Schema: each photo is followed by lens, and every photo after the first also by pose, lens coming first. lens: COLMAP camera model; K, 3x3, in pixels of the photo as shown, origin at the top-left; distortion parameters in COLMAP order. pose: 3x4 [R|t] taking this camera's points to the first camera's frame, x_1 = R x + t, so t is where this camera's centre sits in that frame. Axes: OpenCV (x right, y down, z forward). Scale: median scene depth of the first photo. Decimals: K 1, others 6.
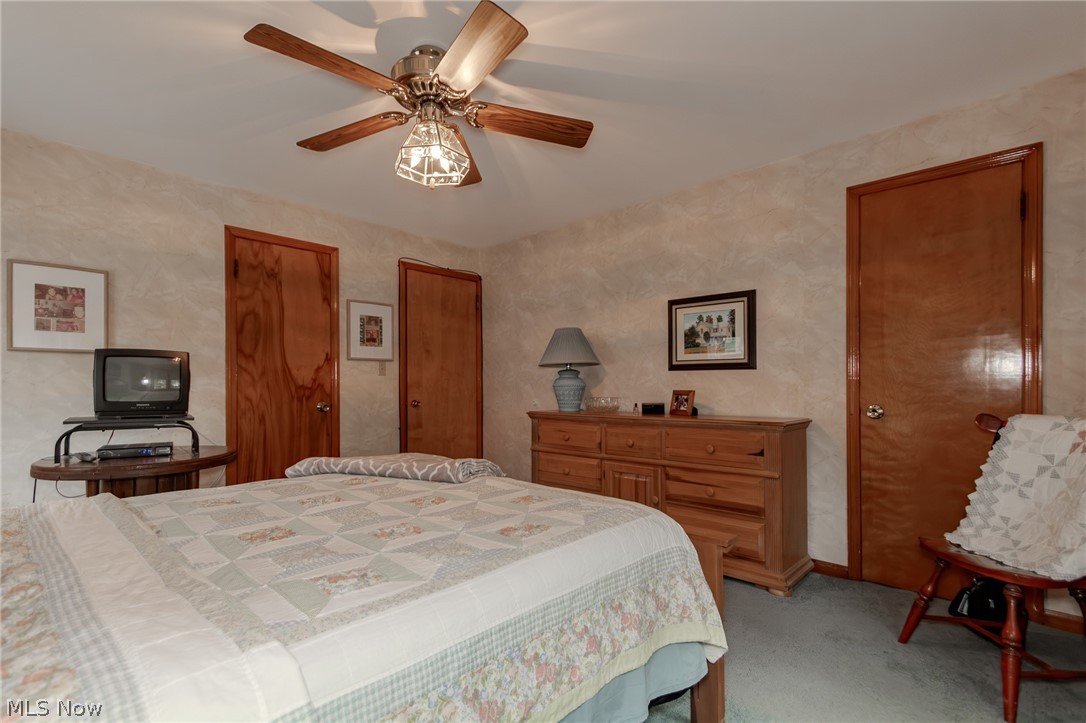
lens RADIAL K [[504.2, 0, 544.9], [0, 504.2, 381.0], [0, 0, 1]] dist [0.024895, -0.000176]
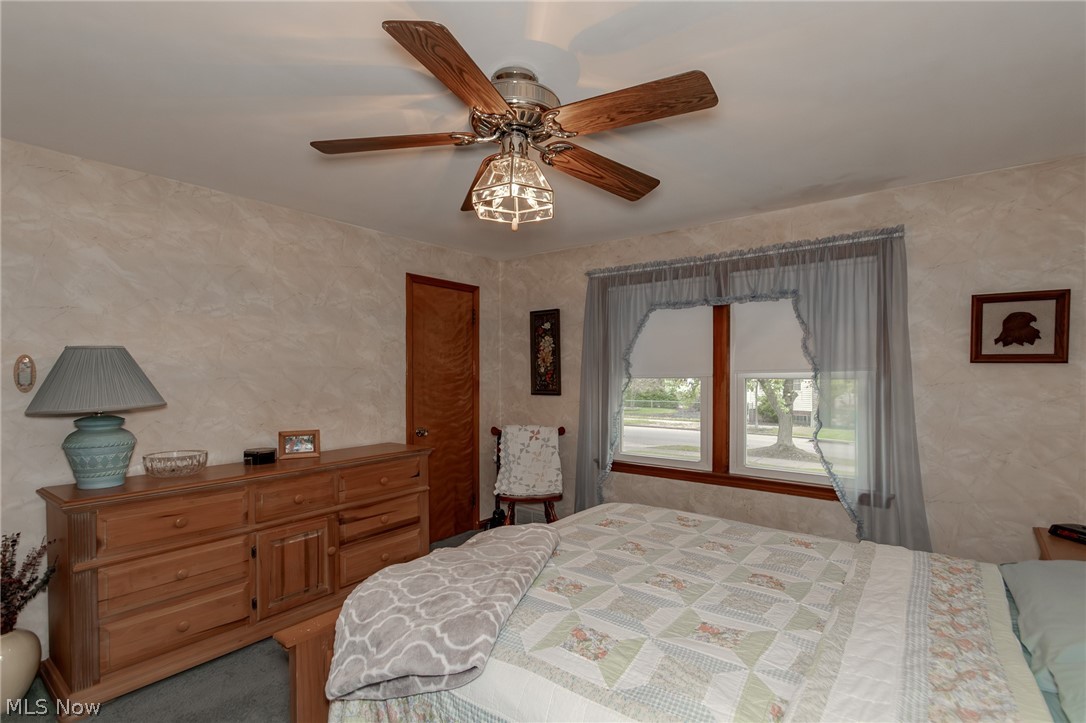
lens RADIAL K [[509.2, 0, 540.0], [0, 509.2, 369.1], [0, 0, 1]] dist [0.007315, -0.000934]
pose [[-0.077794, 0.006784, 0.996946, -0.770861], [-0.008814, 0.999933, -0.007492, -0.101477], [-0.996930, -0.009370, -0.077729, 0.693342]]
